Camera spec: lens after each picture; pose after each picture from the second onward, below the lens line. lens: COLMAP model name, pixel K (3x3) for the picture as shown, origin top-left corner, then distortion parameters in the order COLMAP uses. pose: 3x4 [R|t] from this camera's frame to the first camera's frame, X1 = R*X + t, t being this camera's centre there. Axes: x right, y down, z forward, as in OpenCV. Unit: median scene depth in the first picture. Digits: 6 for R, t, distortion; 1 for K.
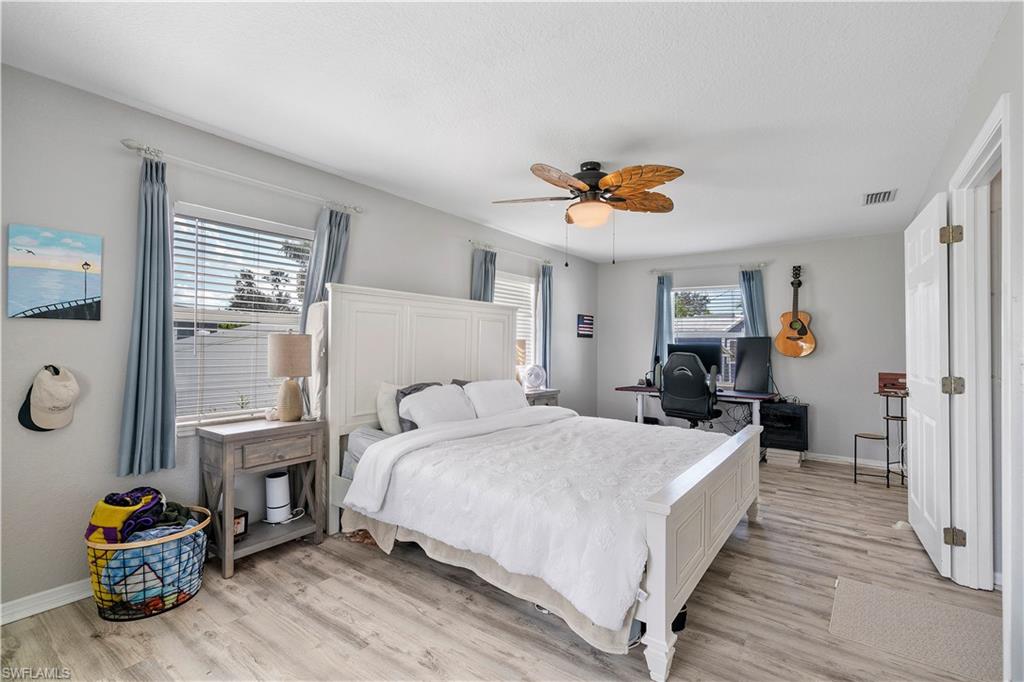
lens RADIAL K [[463.7, 0, 515.2], [0, 463.7, 336.9], [0, 0, 1]] dist [0.000066, 0.000235]
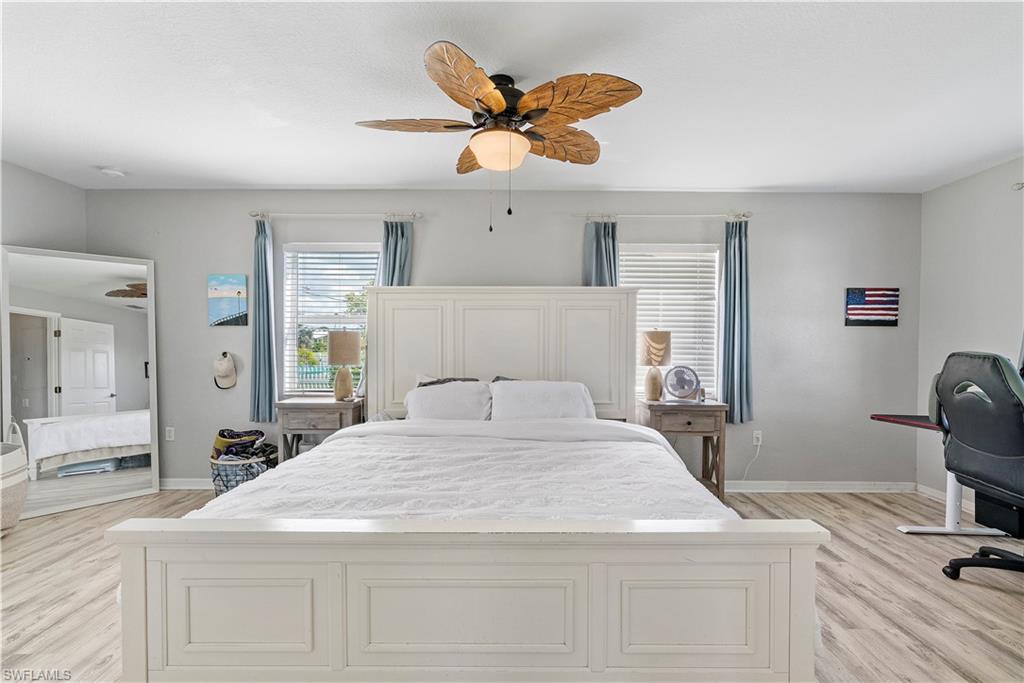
lens RADIAL K [[463.7, 0, 514.5], [0, 463.7, 346.2], [0, 0, 1]] dist [0.000066, 0.000235]
pose [[0.589424, -0.001027, -0.807823, 0.914538], [0.016686, 0.999801, 0.010904, 0.032590], [0.807651, -0.019906, 0.589324, 0.725201]]
